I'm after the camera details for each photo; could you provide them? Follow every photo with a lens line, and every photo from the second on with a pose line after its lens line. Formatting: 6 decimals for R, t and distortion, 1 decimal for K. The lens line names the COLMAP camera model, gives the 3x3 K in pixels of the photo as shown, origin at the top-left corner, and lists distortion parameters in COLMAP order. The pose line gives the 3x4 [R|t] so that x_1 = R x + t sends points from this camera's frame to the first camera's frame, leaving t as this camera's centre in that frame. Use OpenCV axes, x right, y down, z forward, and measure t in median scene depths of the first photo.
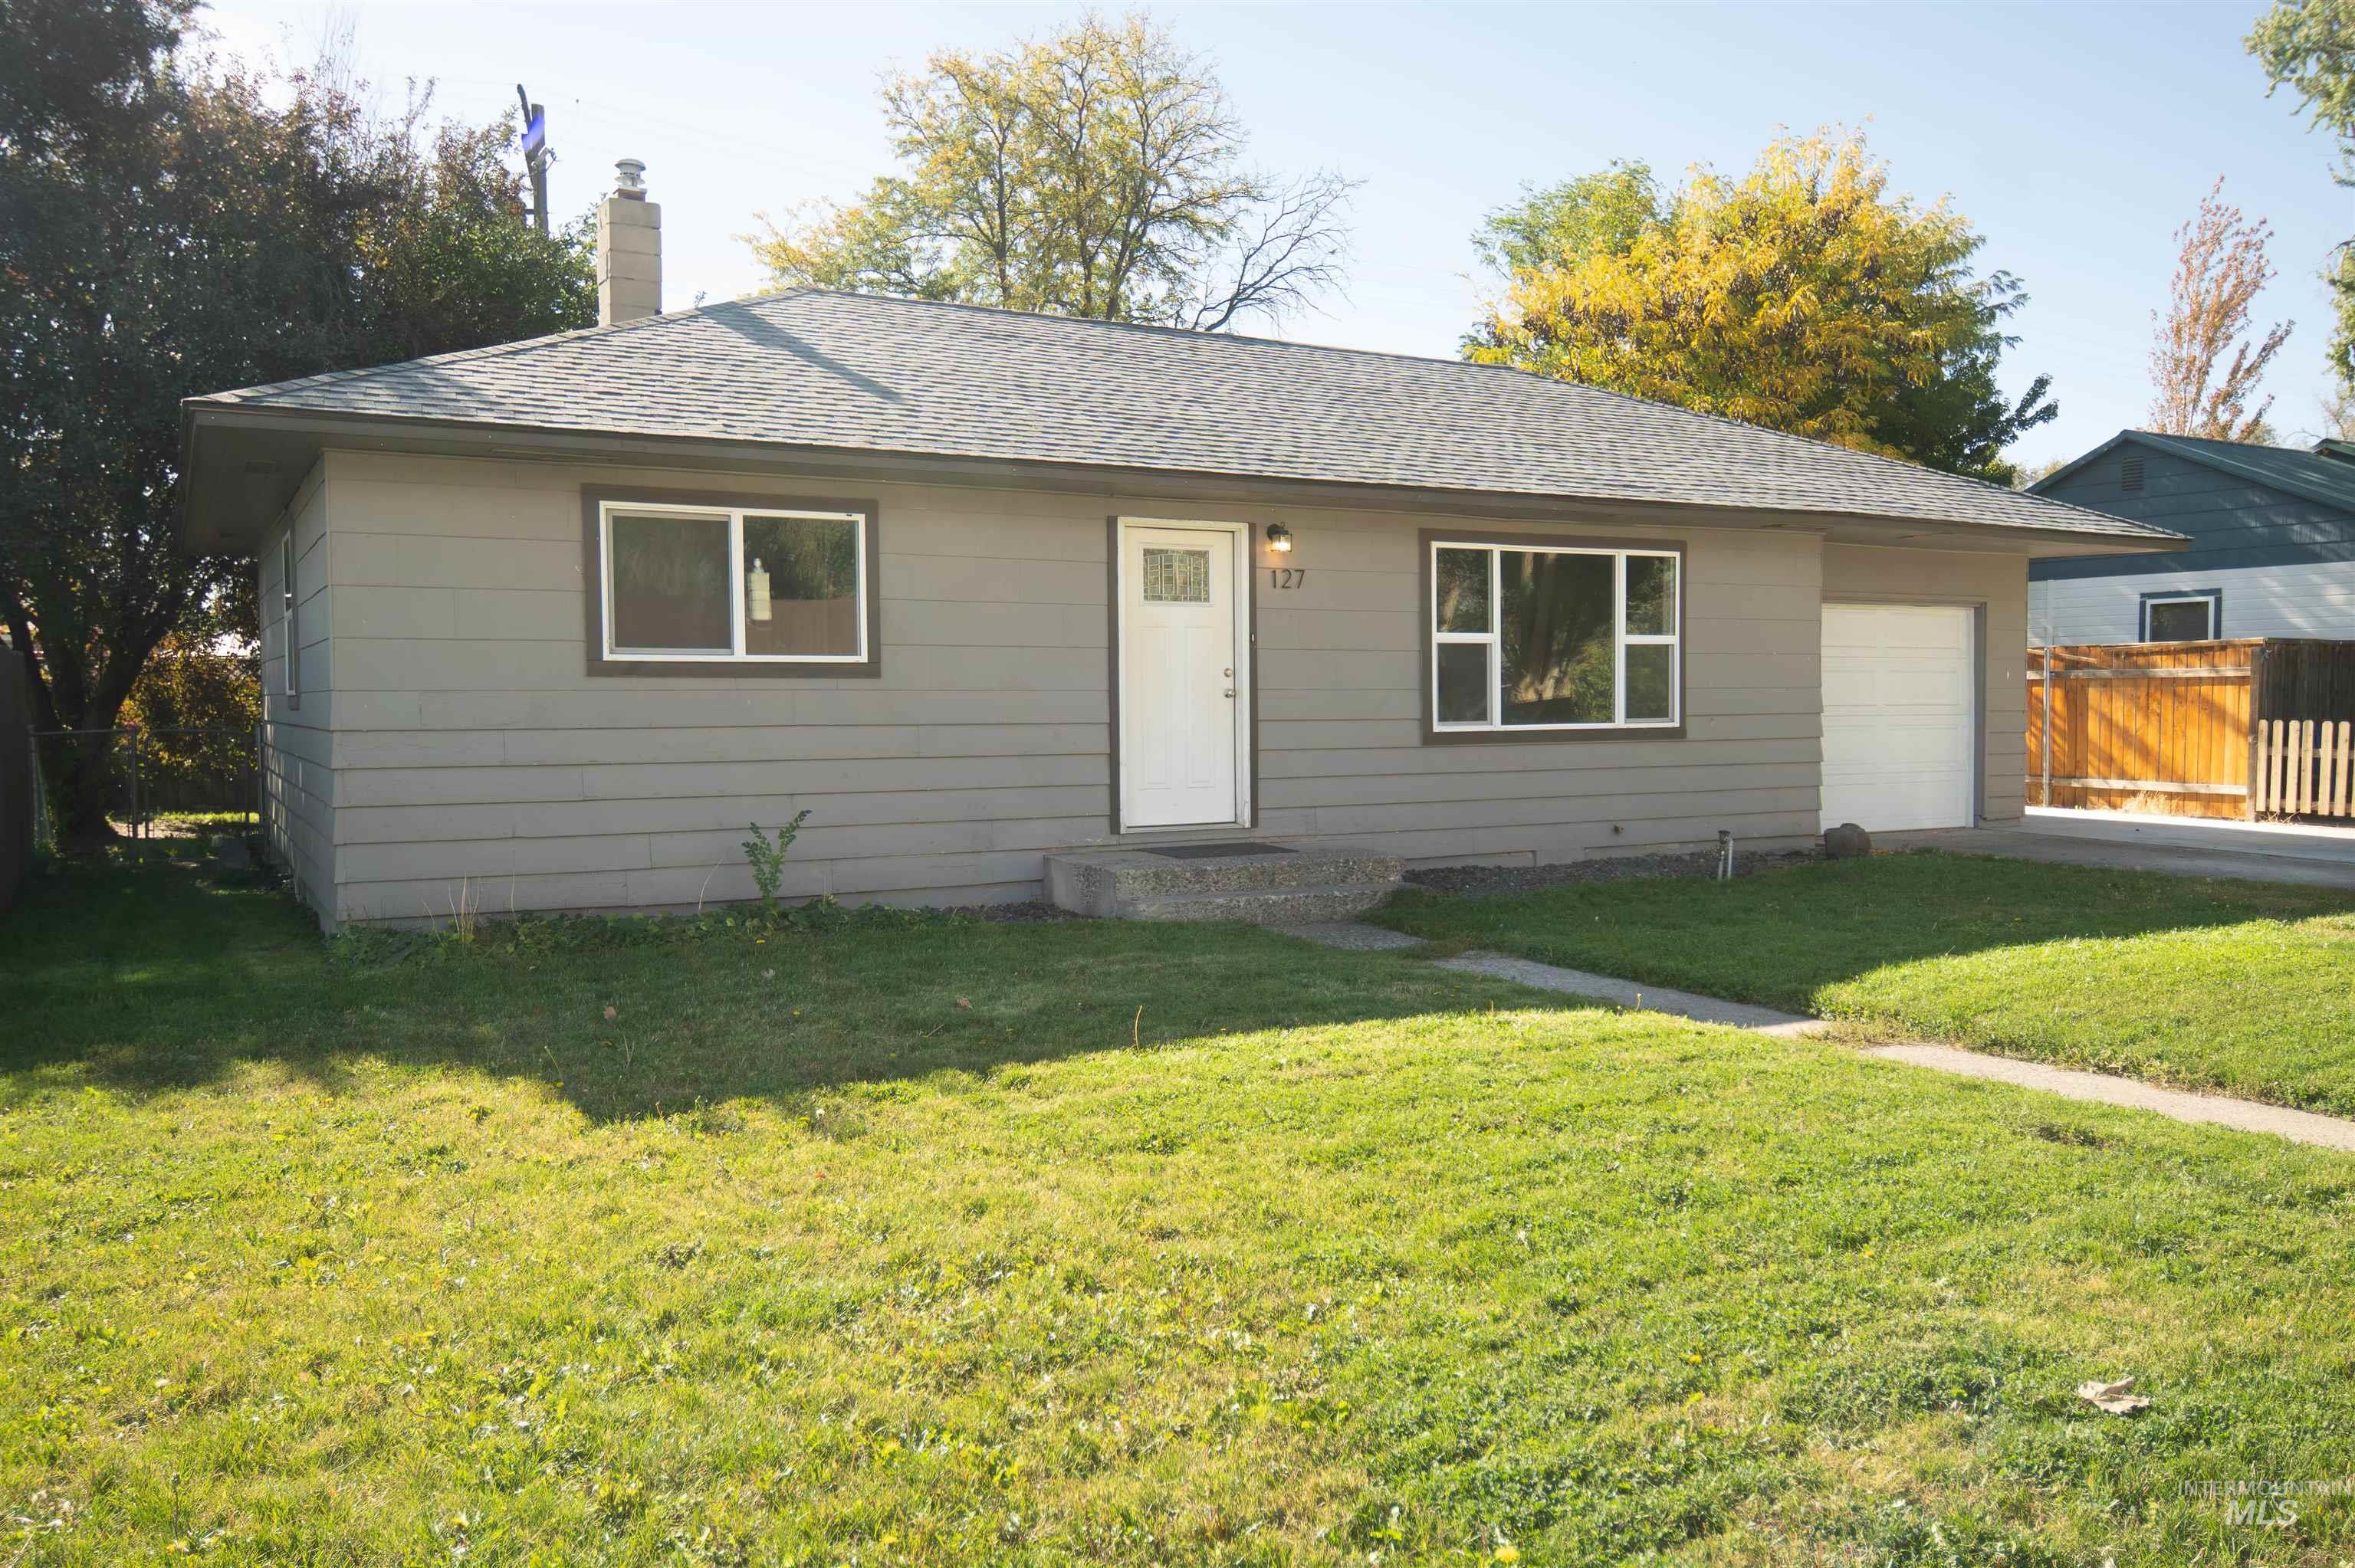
lens RADIAL K [[1814.4, 0, 1177.5], [0, 1814.4, 784.0], [0, 0, 1]] dist [0.035609, -0.000727]
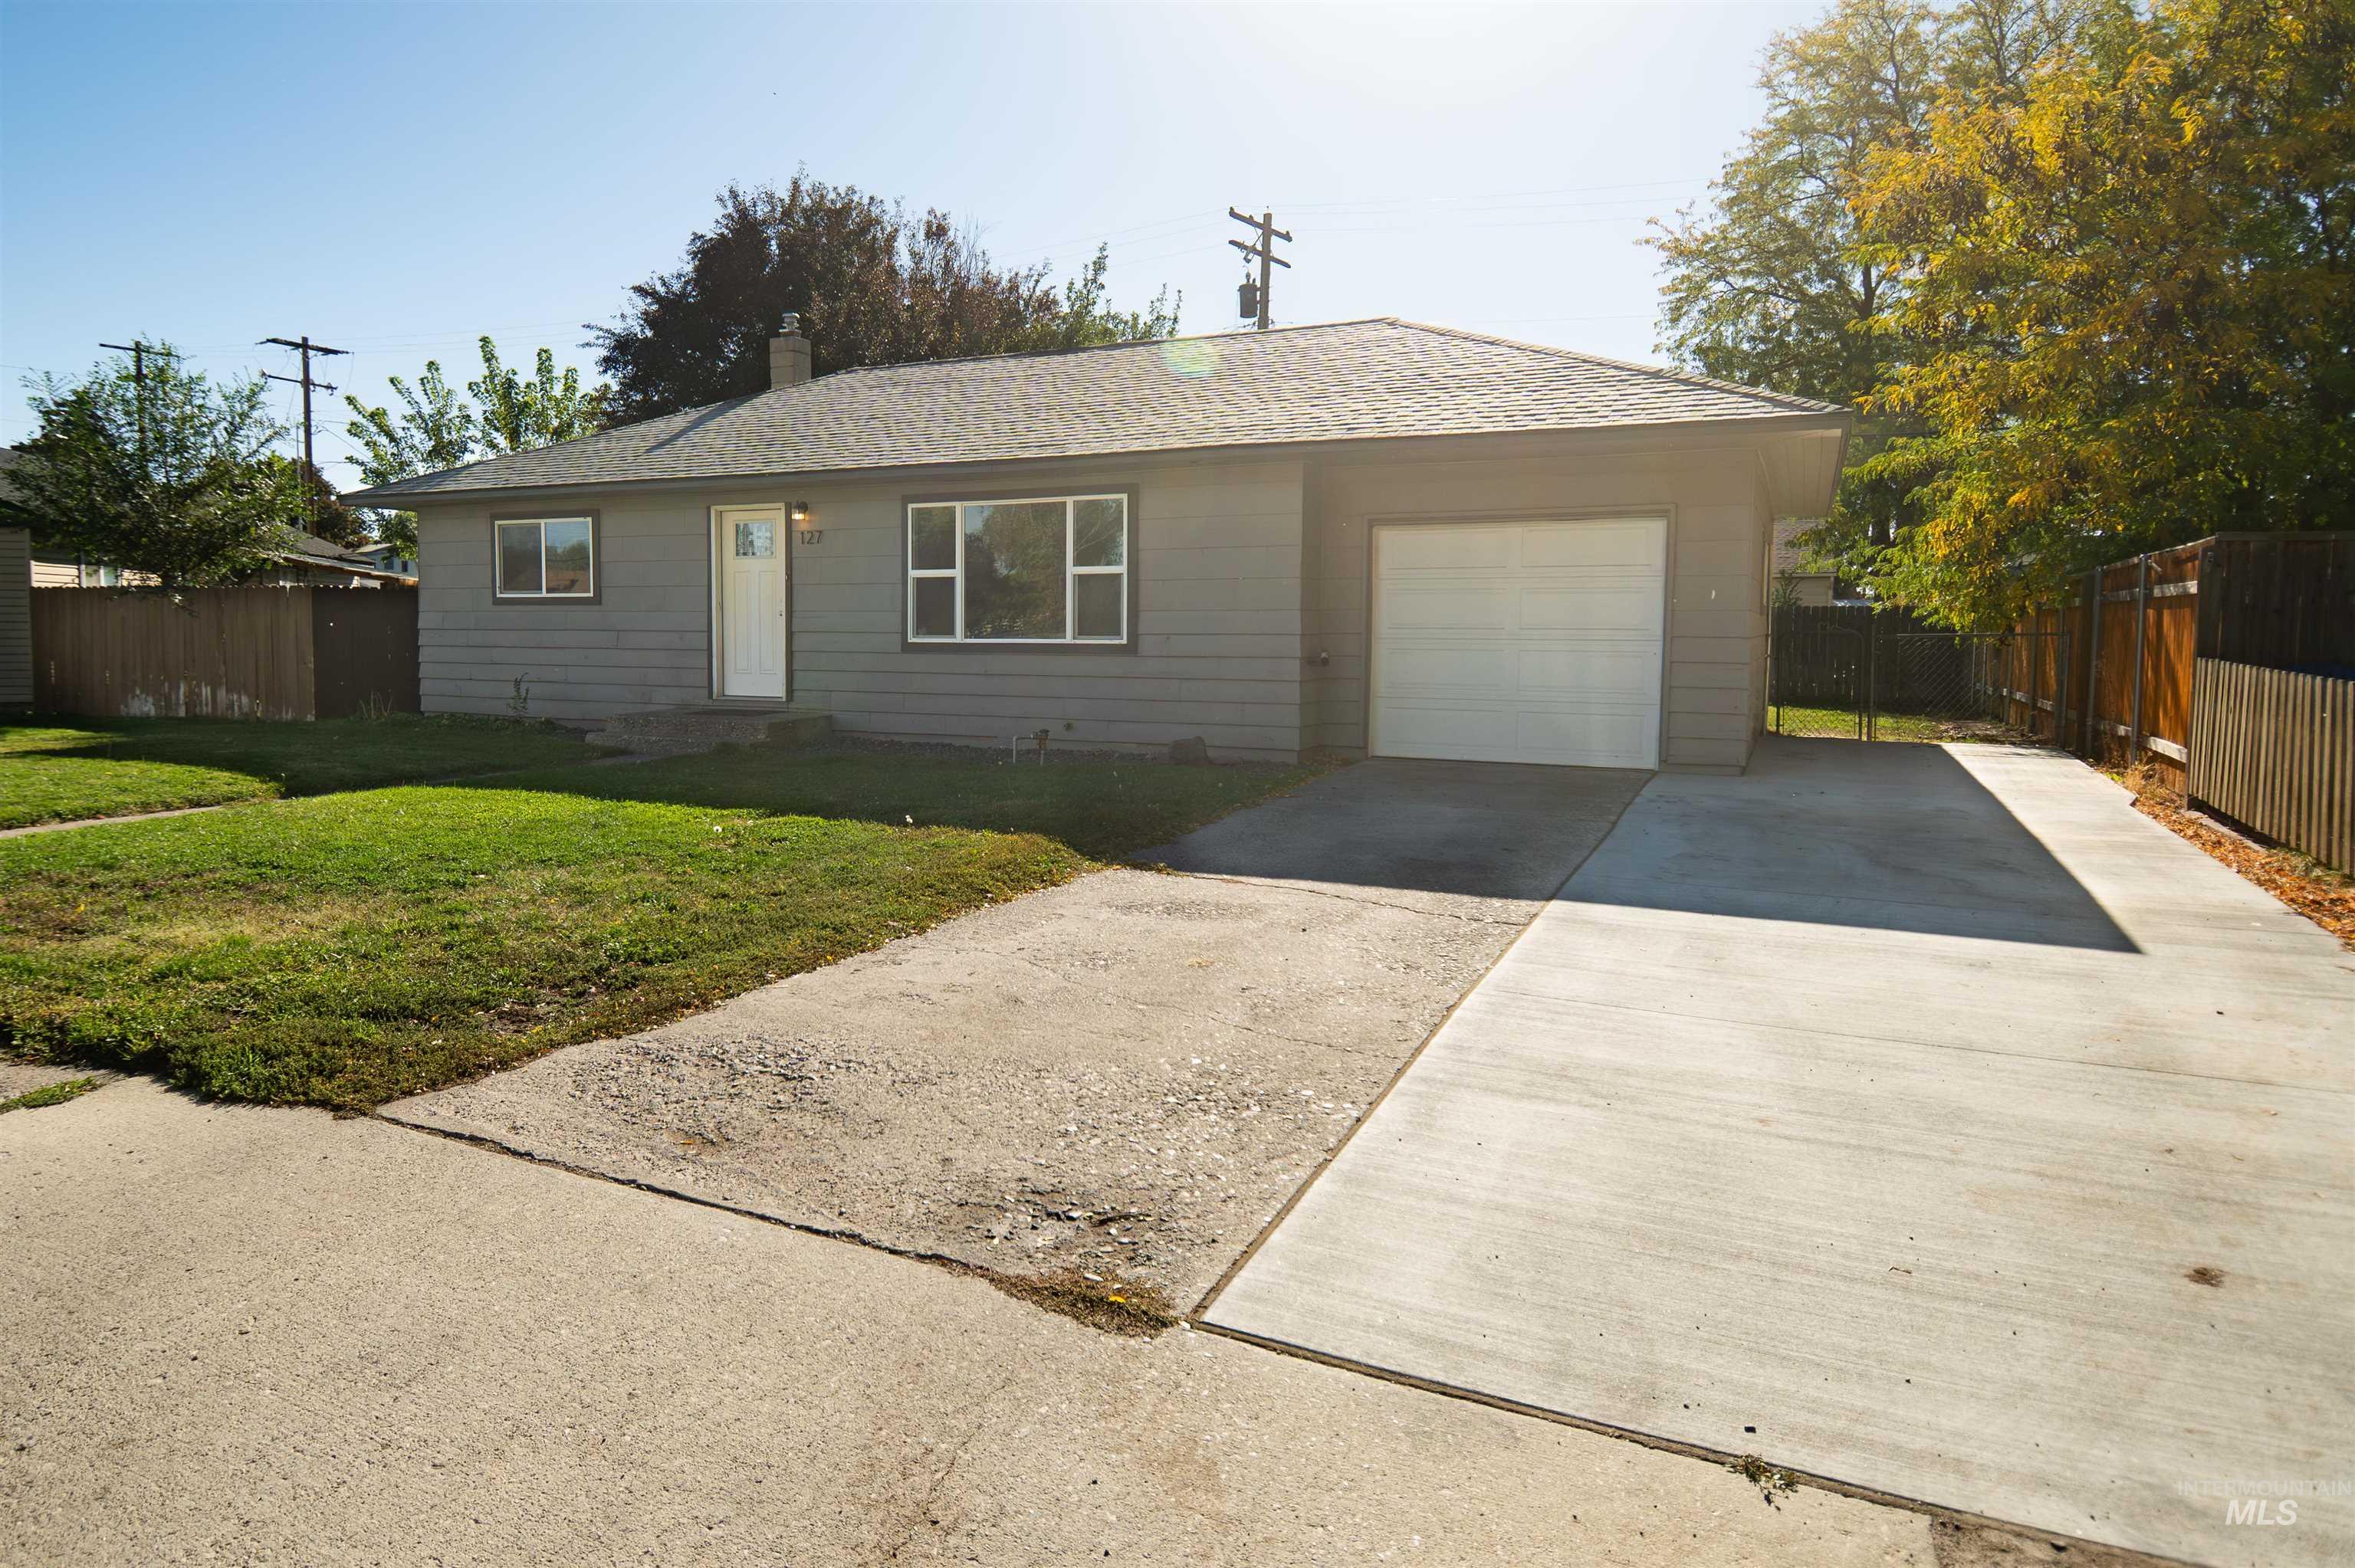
lens RADIAL K [[1238.4, 0, 1185.9], [0, 1238.4, 790.8], [0, 0, 1]] dist [0.024991, -0.030015]
pose [[0.587007, 0.116033, -0.801223, 1.022720], [-0.040169, 0.992631, 0.114323, -0.032439], [0.808585, -0.034924, 0.587342, 0.596775]]
